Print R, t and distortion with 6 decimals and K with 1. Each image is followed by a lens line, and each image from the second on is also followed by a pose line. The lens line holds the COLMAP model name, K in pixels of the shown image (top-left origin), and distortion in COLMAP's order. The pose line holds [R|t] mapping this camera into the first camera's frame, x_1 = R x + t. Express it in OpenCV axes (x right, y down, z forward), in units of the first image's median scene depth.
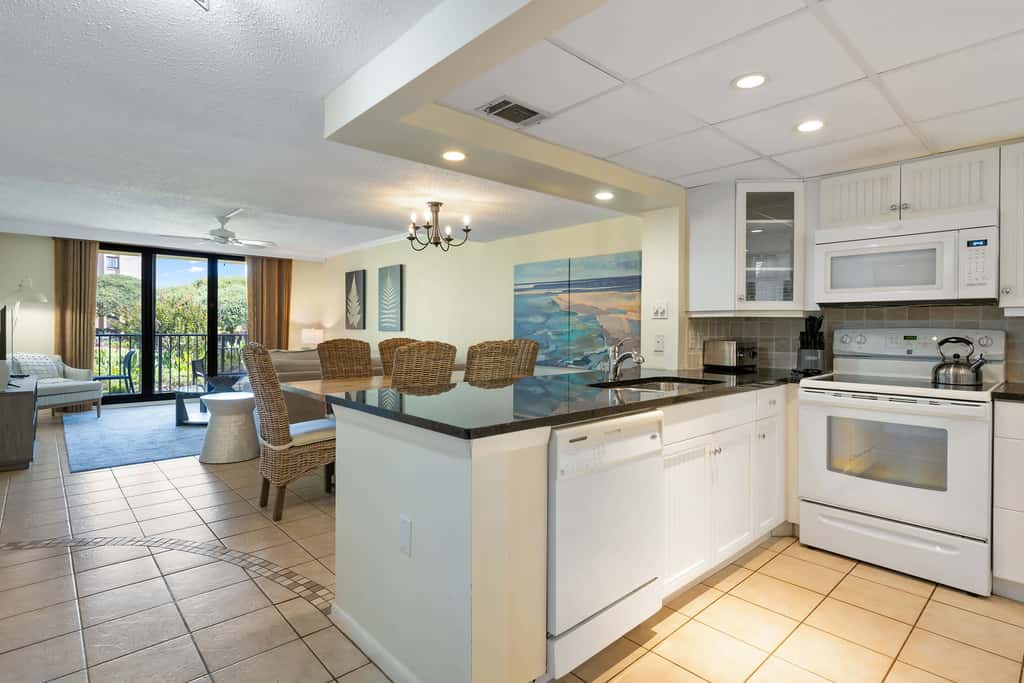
lens RADIAL K [[506.5, 0, 502.4], [0, 506.5, 333.6], [0, 0, 1]] dist [-0.005281, 0.002784]
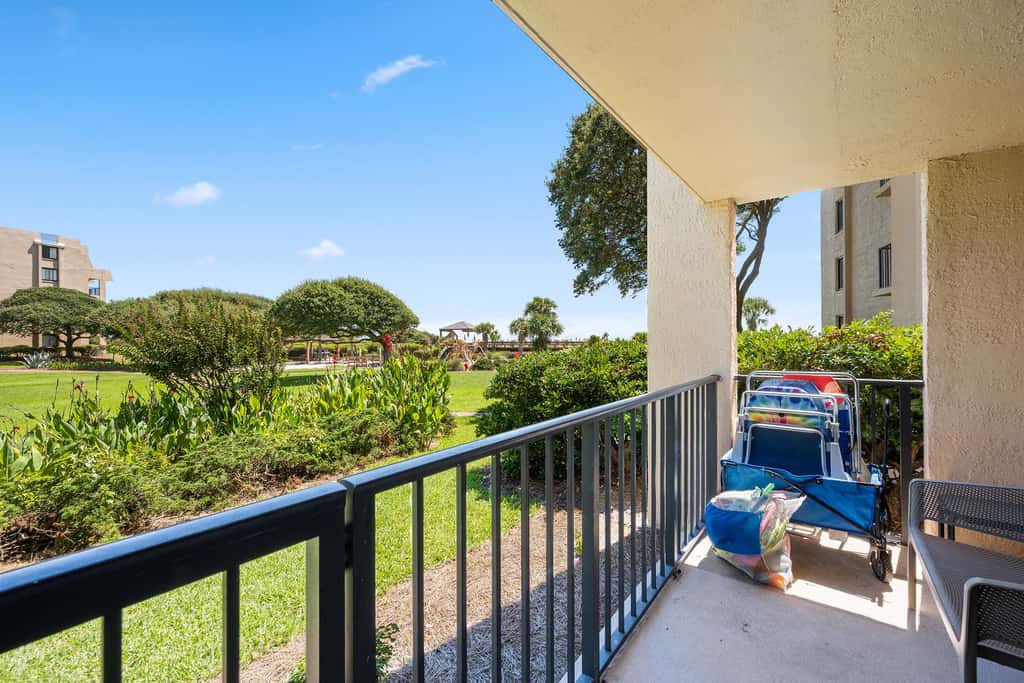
lens RADIAL K [[423.2, 0, 514.9], [0, 423.2, 345.4], [0, 0, 1]] dist [-0.001272, -0.000187]
pose [[0.983369, -0.007804, 0.181452, -0.933909], [0.008665, 0.999955, -0.003954, -0.032178], [-0.181413, 0.005460, 0.983392, 1.092320]]
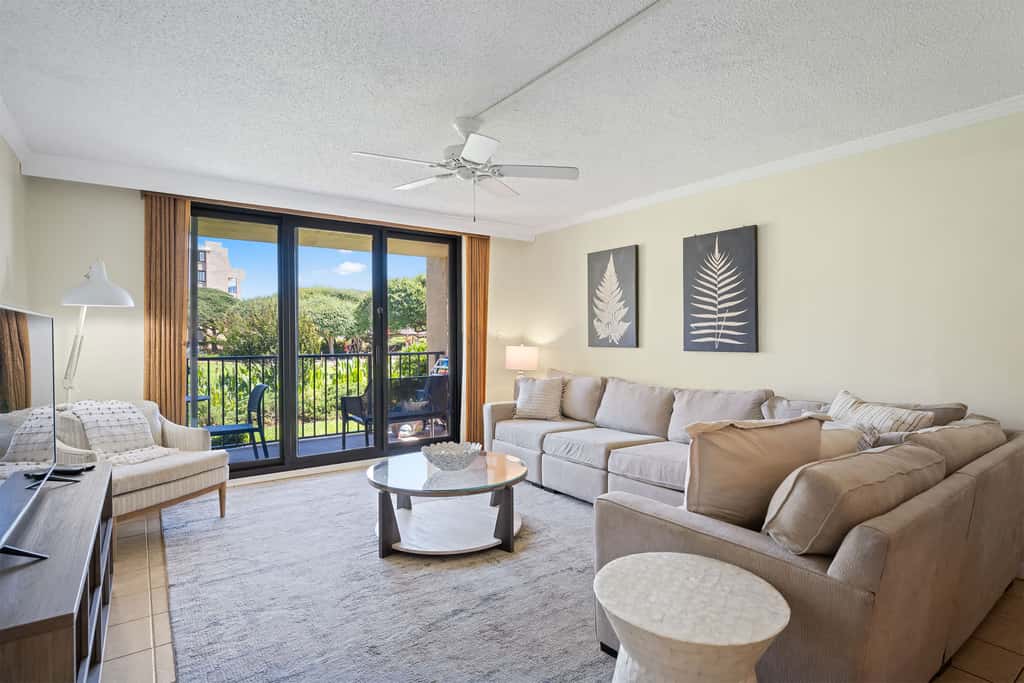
lens RADIAL K [[506.5, 0, 506.8], [0, 506.5, 343.8], [0, 0, 1]] dist [-0.005281, 0.002784]
pose [[0.994098, -0.008097, -0.108179, -0.537329], [0.008499, 0.999959, 0.003258, -0.024323], [0.108148, -0.004159, 0.994126, 0.610049]]
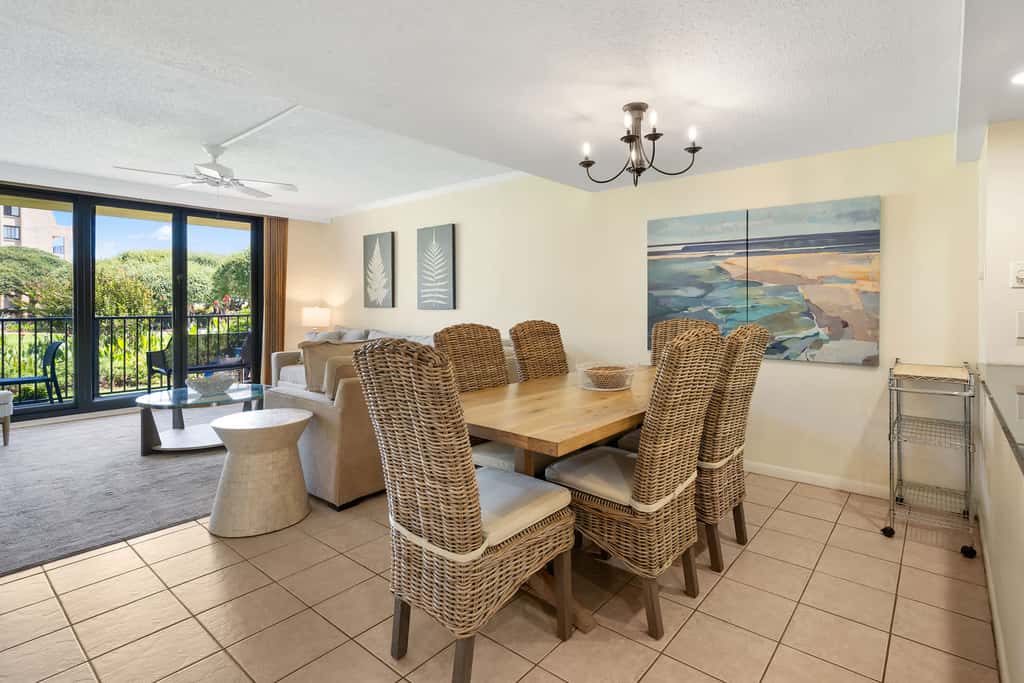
lens RADIAL K [[506.5, 0, 544.8], [0, 506.5, 306.7], [0, 0, 1]] dist [-0.005281, 0.002784]
pose [[0.987804, -0.010242, 0.155363, -0.244874], [0.011164, 0.999925, -0.005064, -0.005182], [-0.155299, 0.006737, 0.987845, 0.284914]]
